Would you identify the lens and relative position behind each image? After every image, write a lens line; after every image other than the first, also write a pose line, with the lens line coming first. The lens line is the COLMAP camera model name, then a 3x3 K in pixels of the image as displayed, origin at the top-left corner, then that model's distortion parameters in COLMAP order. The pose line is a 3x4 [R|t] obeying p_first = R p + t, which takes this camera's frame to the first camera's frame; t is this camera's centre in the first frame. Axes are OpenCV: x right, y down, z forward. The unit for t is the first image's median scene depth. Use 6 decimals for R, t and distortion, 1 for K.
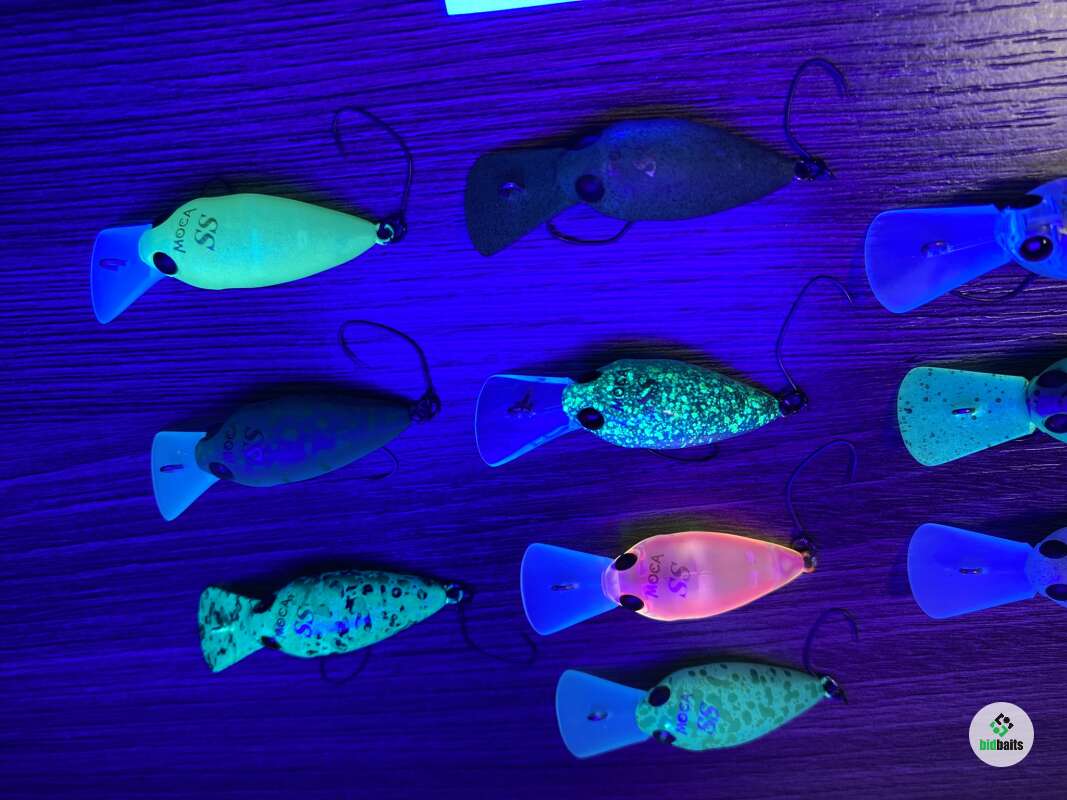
lens RADIAL K [[838.8, 0, 539.3], [0, 838.8, 399.0], [0, 0, 1]] dist [-0.036838, -0.005688]
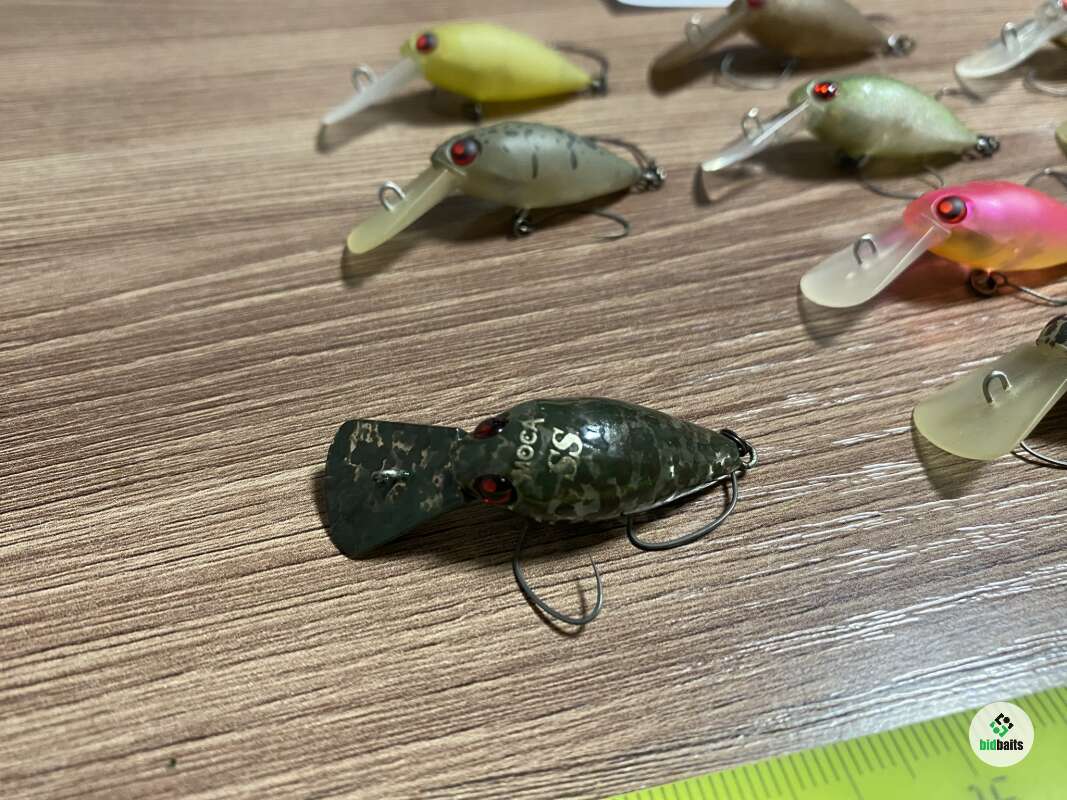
lens RADIAL K [[838.8, 0, 514.8], [0, 838.8, 414.5], [0, 0, 1]] dist [-0.036838, -0.005688]
pose [[0.990785, -0.032563, 0.131475, -0.475116], [0.129468, 0.512900, -0.848630, 1.061727], [-0.039800, 0.857831, 0.512389, 0.806014]]
